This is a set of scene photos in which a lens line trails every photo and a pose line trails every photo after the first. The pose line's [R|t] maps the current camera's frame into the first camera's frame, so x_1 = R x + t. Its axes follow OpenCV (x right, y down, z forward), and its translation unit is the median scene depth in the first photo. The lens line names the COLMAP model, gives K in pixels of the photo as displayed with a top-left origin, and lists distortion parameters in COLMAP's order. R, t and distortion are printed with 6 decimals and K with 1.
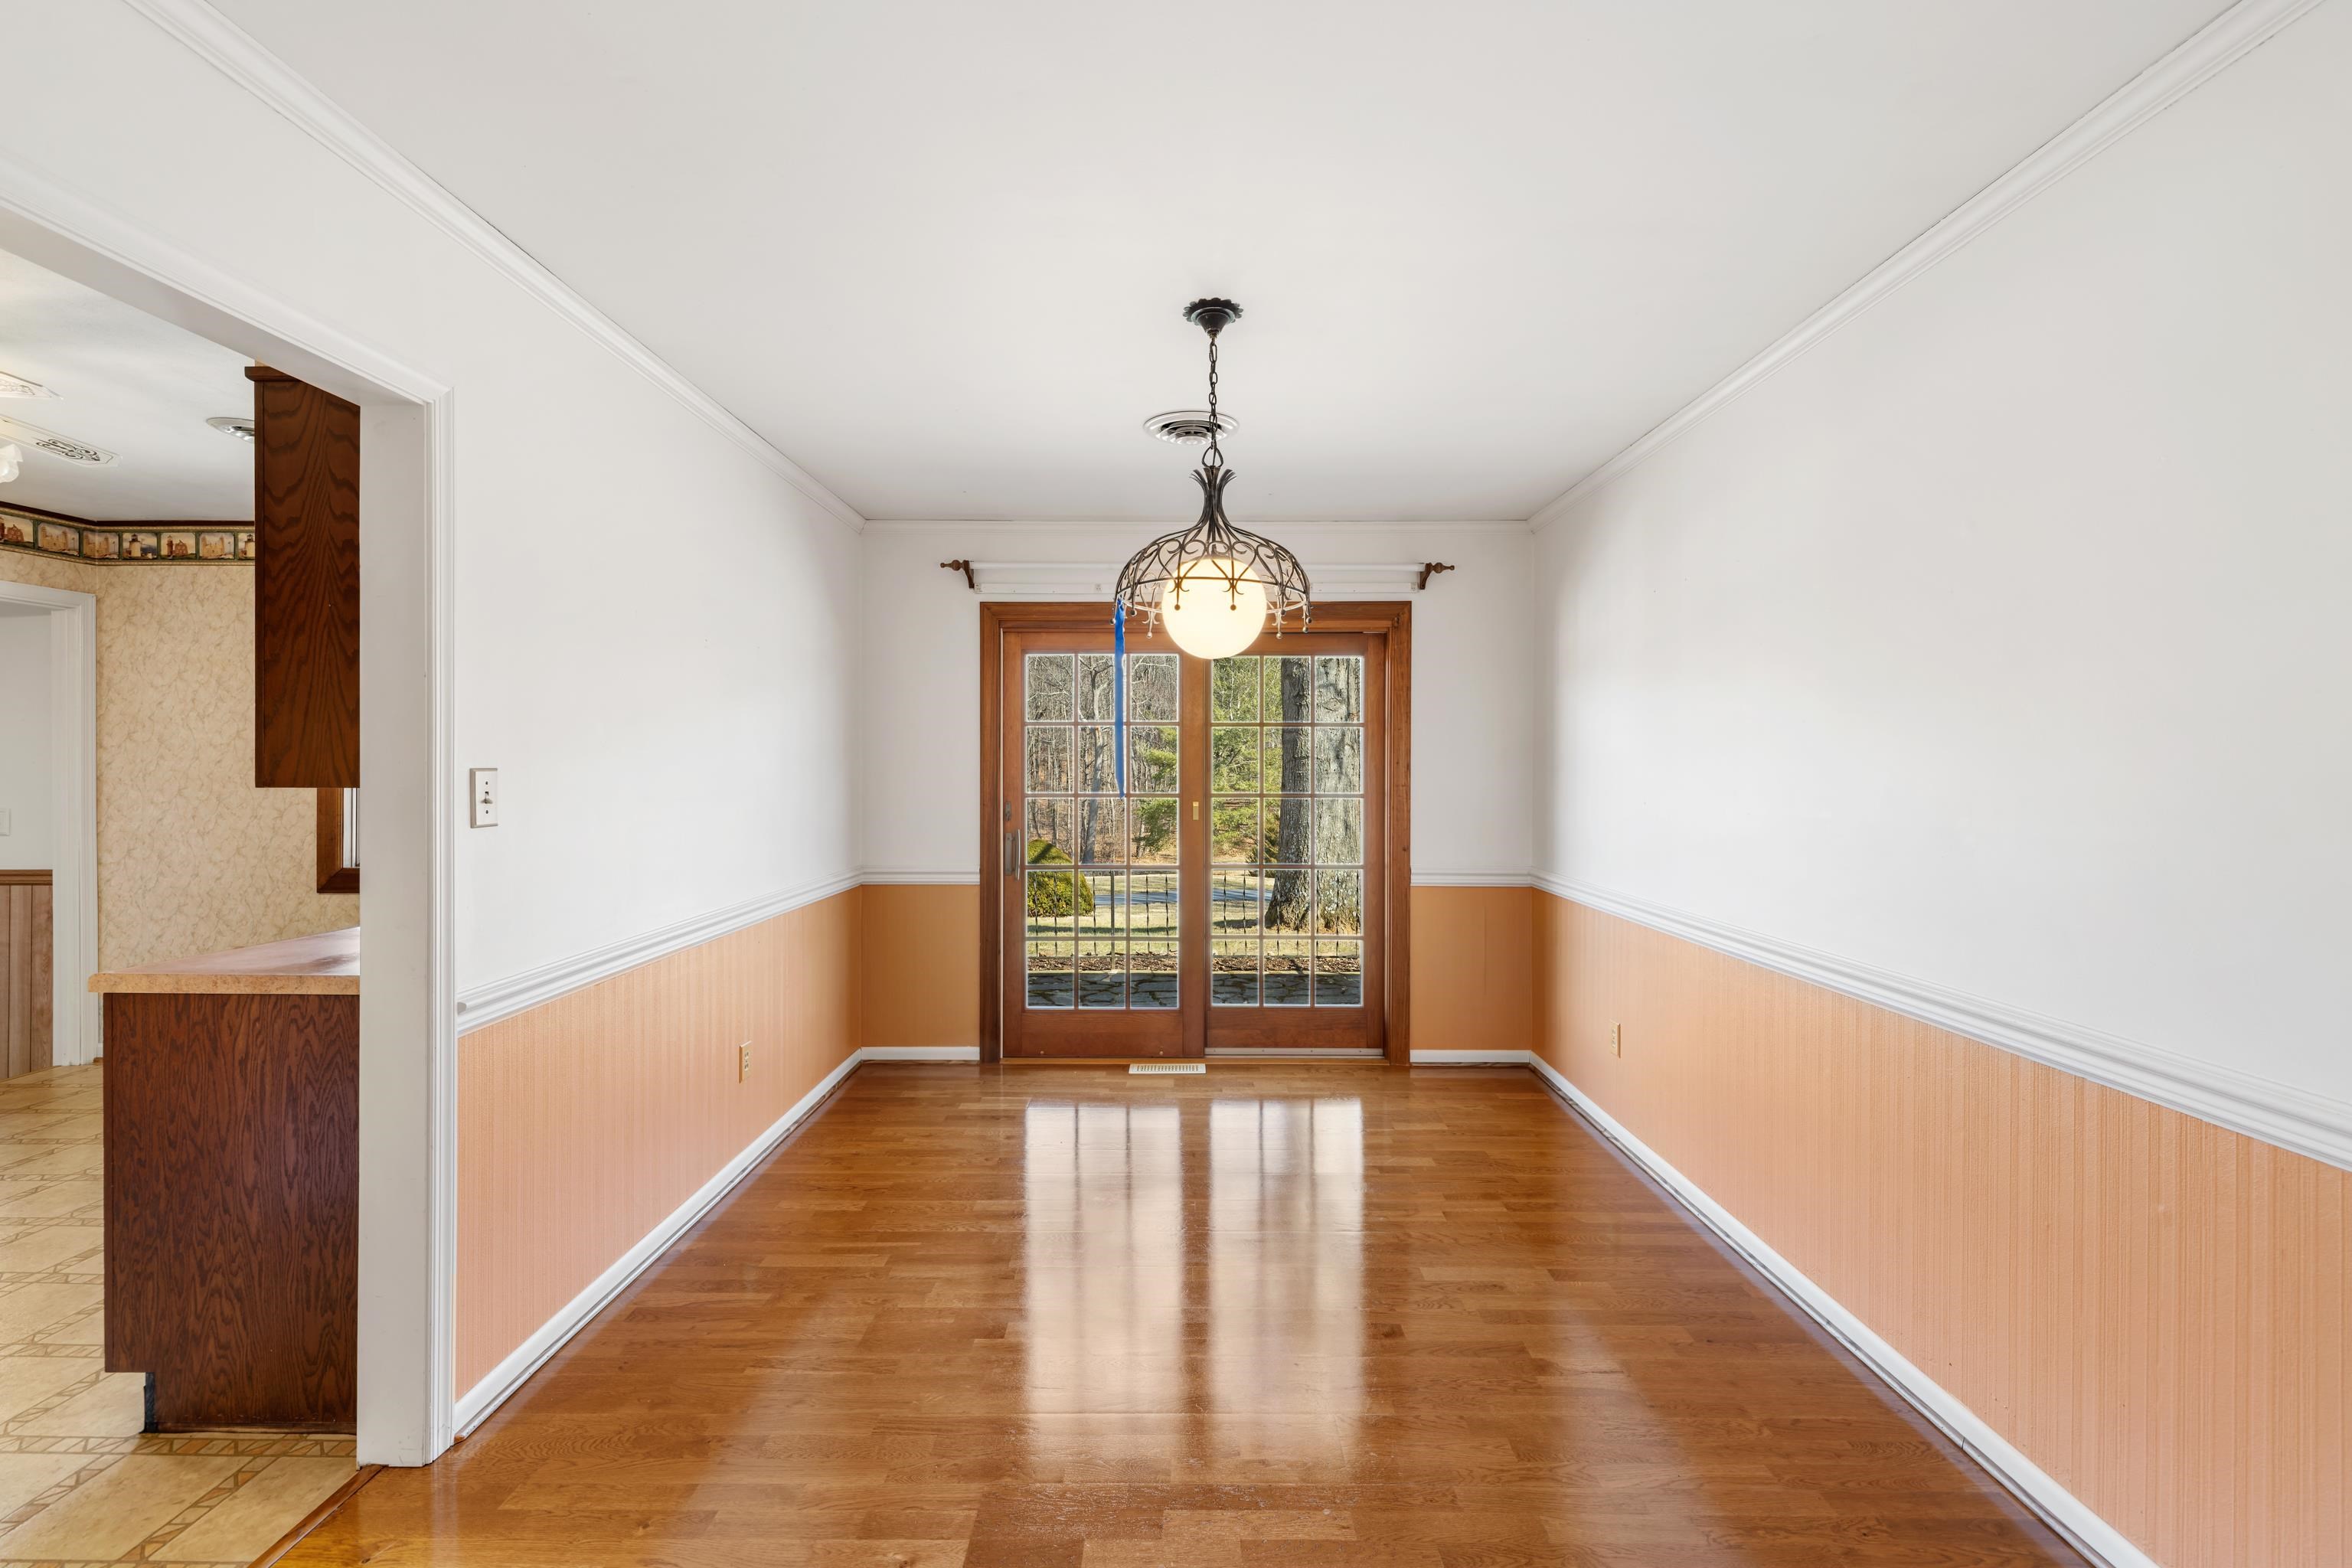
lens RADIAL K [[991.4, 0, 1185.1], [0, 991.4, 780.3], [0, 0, 1]] dist [0.001178, -0.000104]
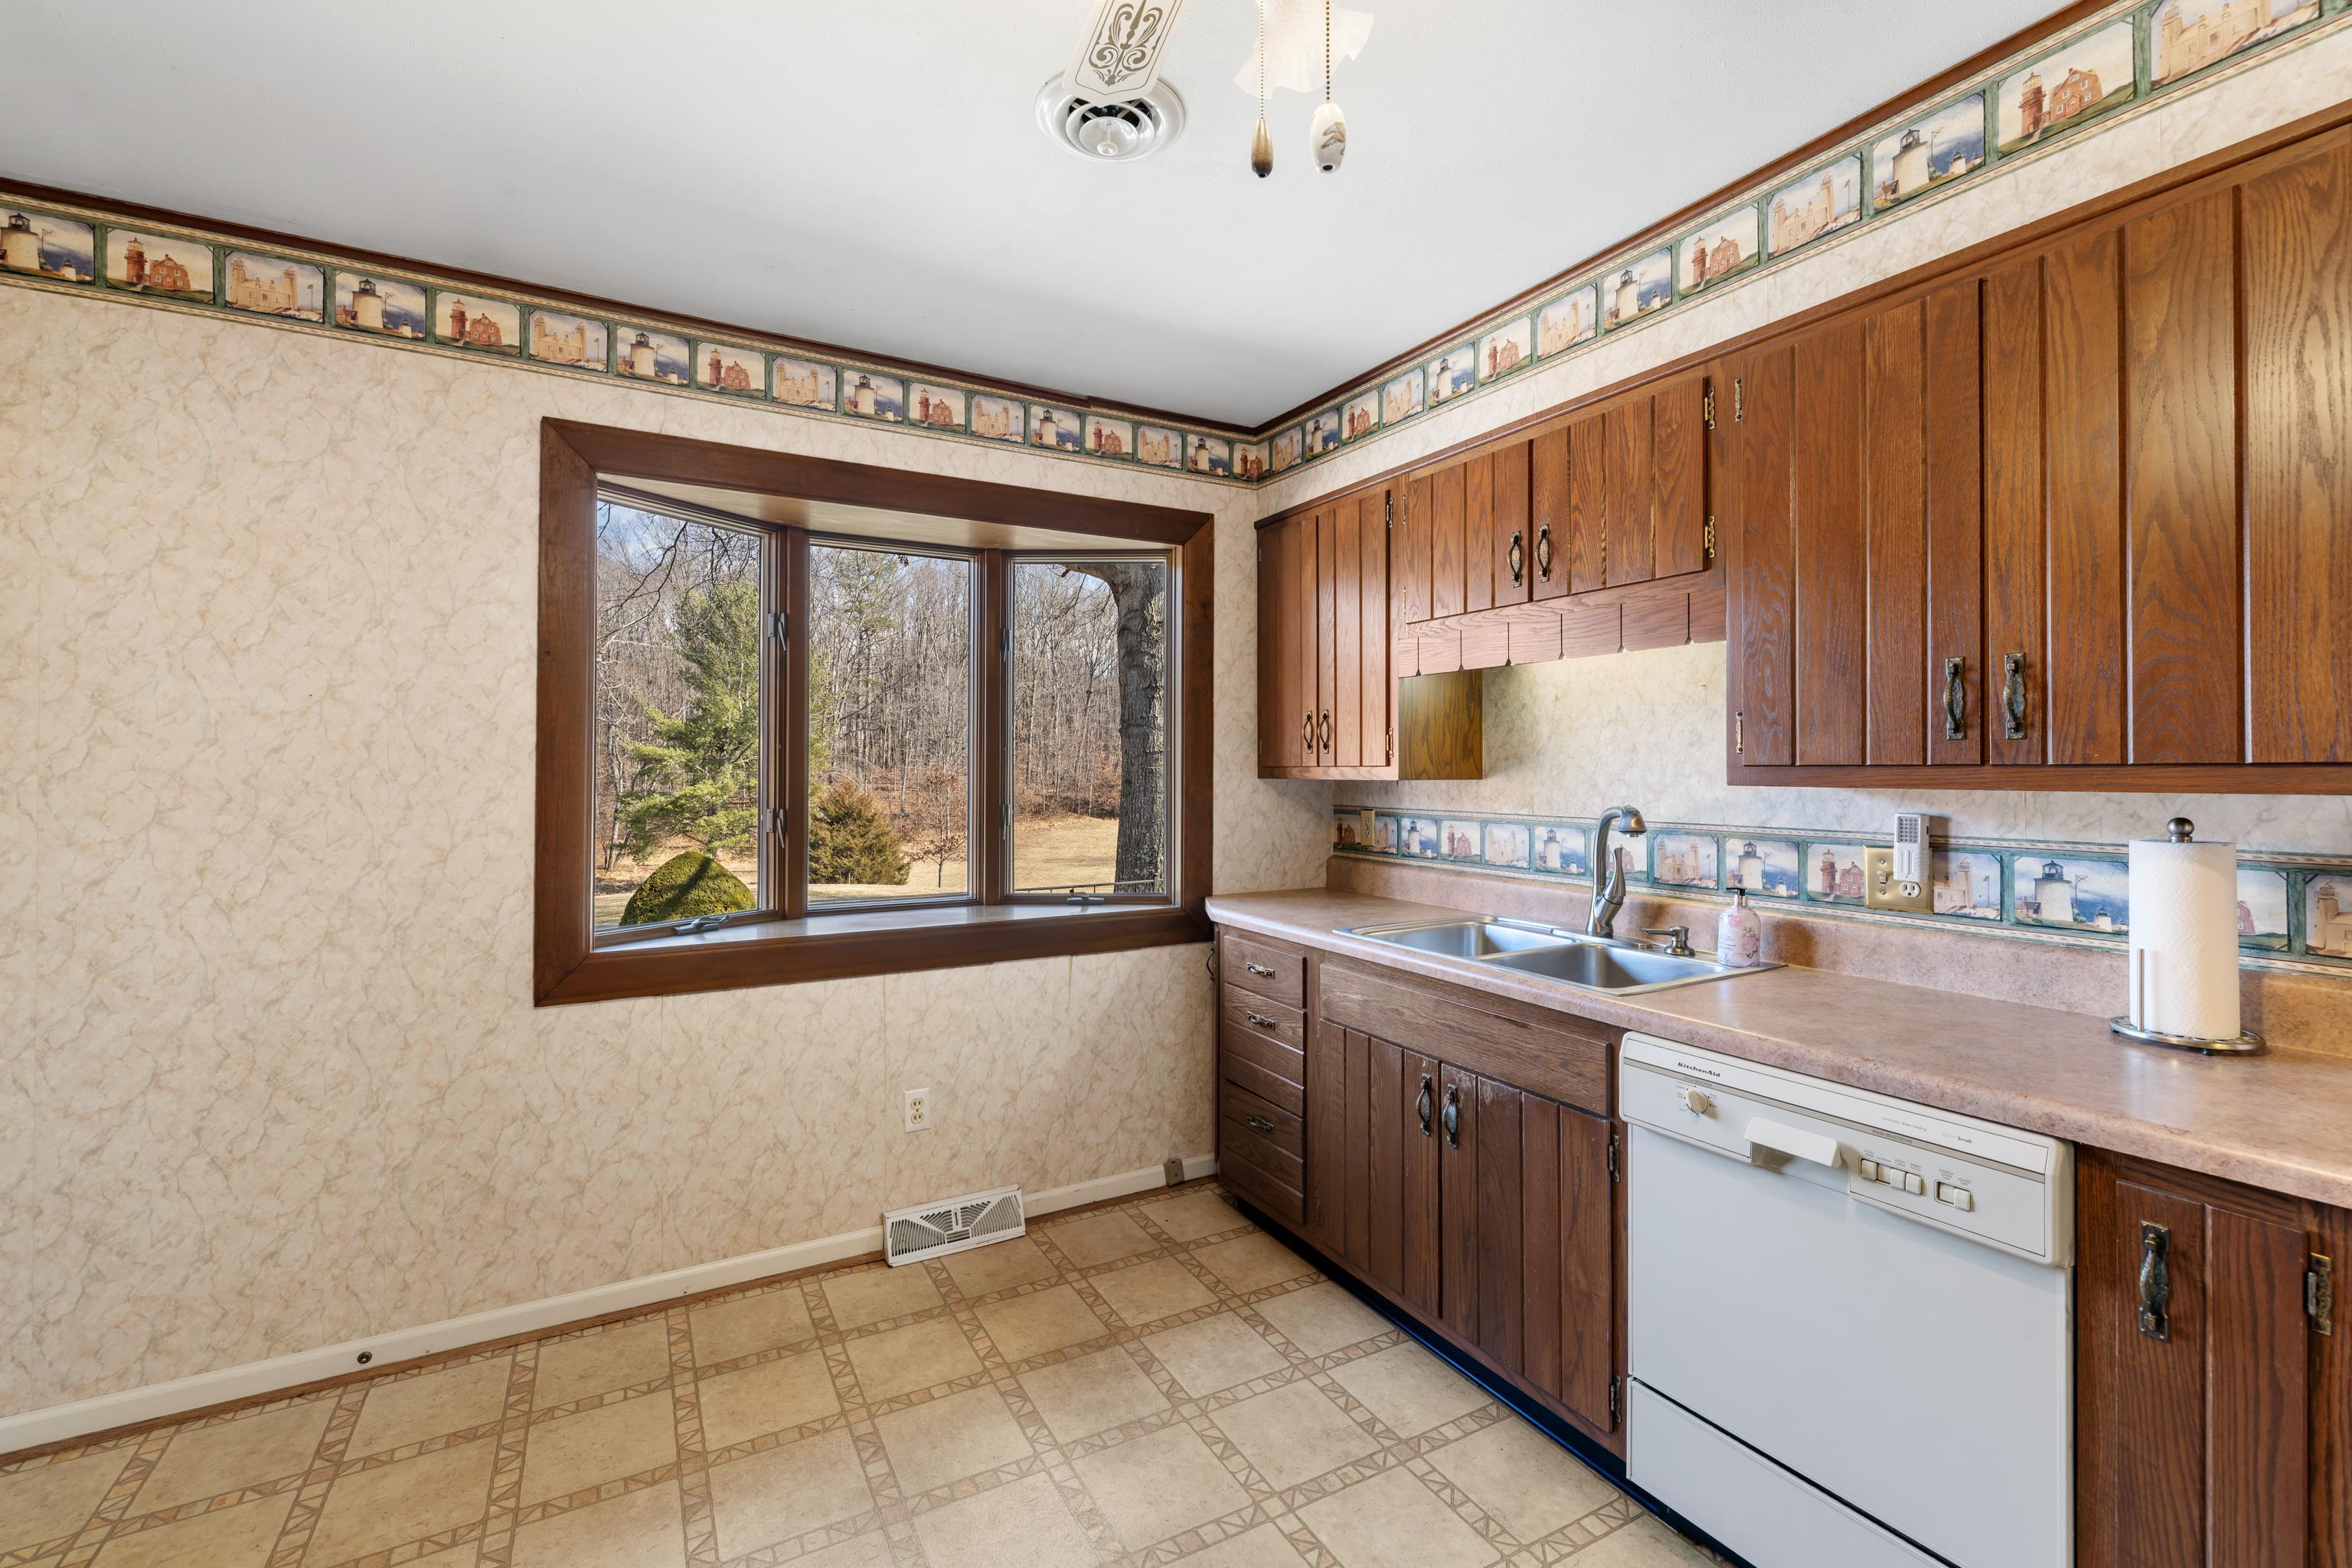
lens RADIAL K [[991.4, 0, 1177.7], [0, 991.4, 767.5], [0, 0, 1]] dist [0.001178, -0.000104]
pose [[0.870529, -0.002446, 0.492112, -0.835134], [0.007076, 0.999946, -0.007547, -0.004028], [-0.492067, 0.010052, 0.870499, 0.387280]]
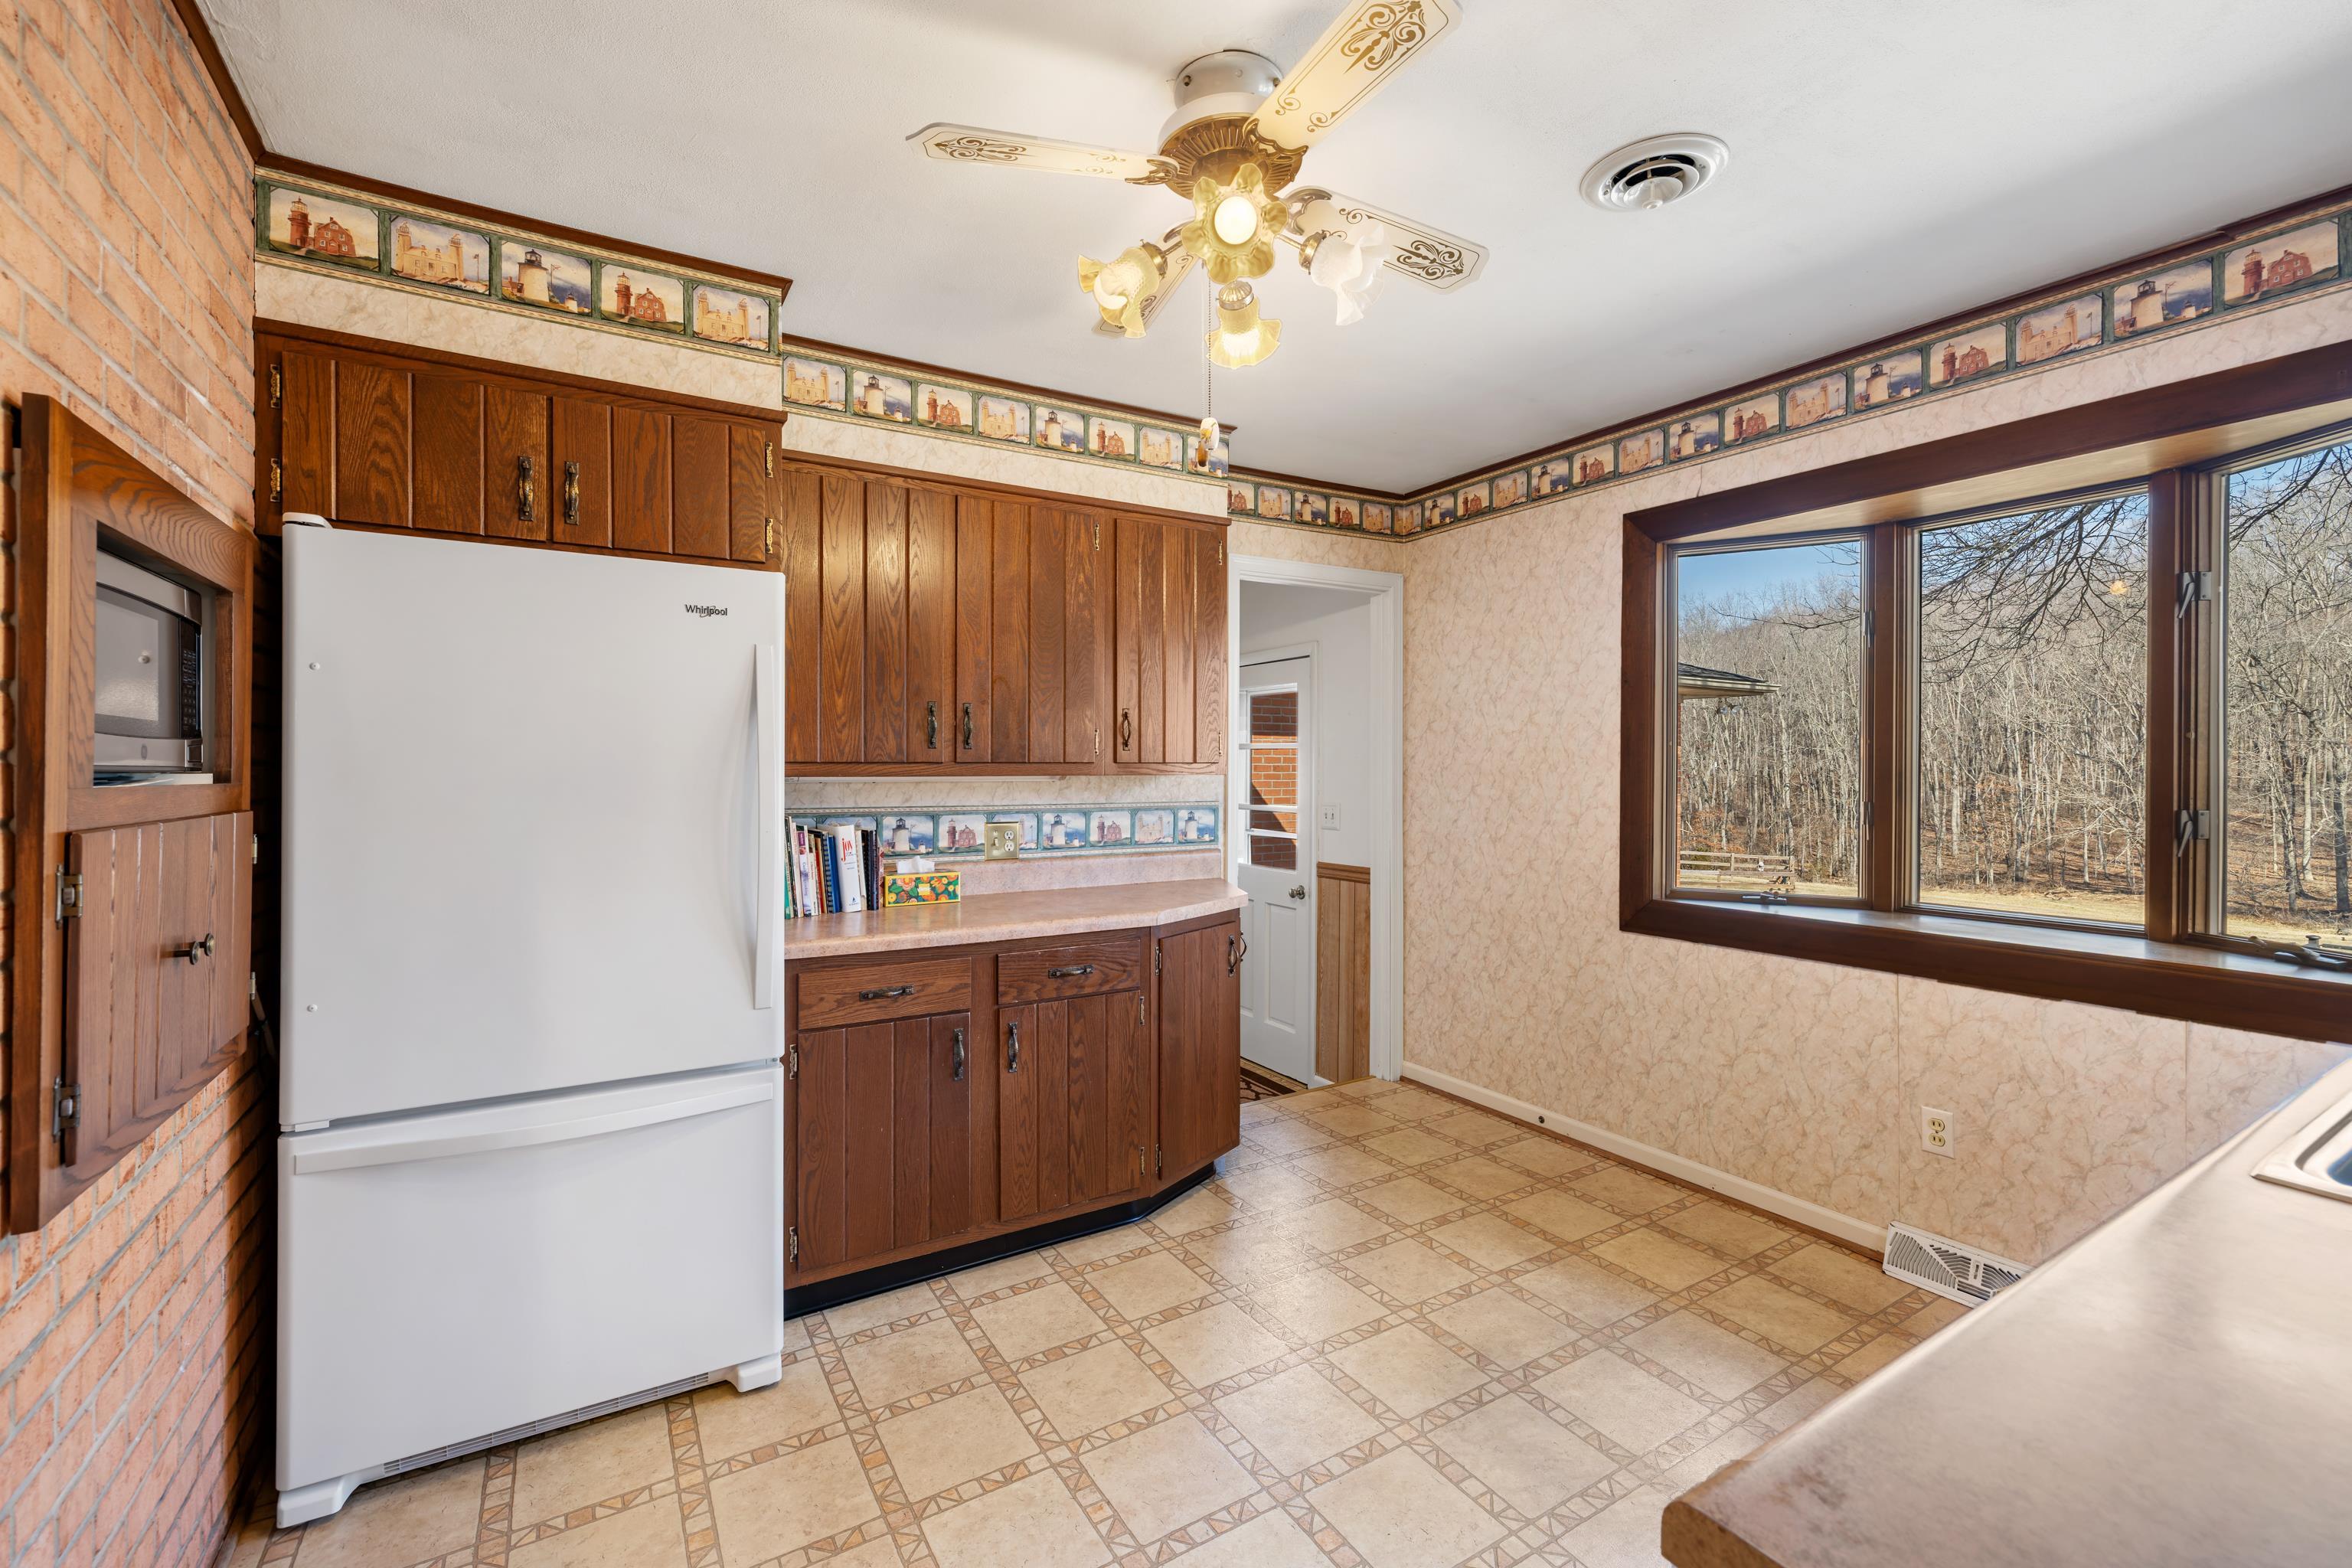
lens RADIAL K [[991.4, 0, 1170.2], [0, 991.4, 770.6], [0, 0, 1]] dist [0.001178, -0.000104]
pose [[0.522929, -0.000262, -0.852376, -0.422864], [-0.003854, 0.999989, -0.002672, -0.001114], [0.852367, 0.004682, 0.522923, 0.332361]]
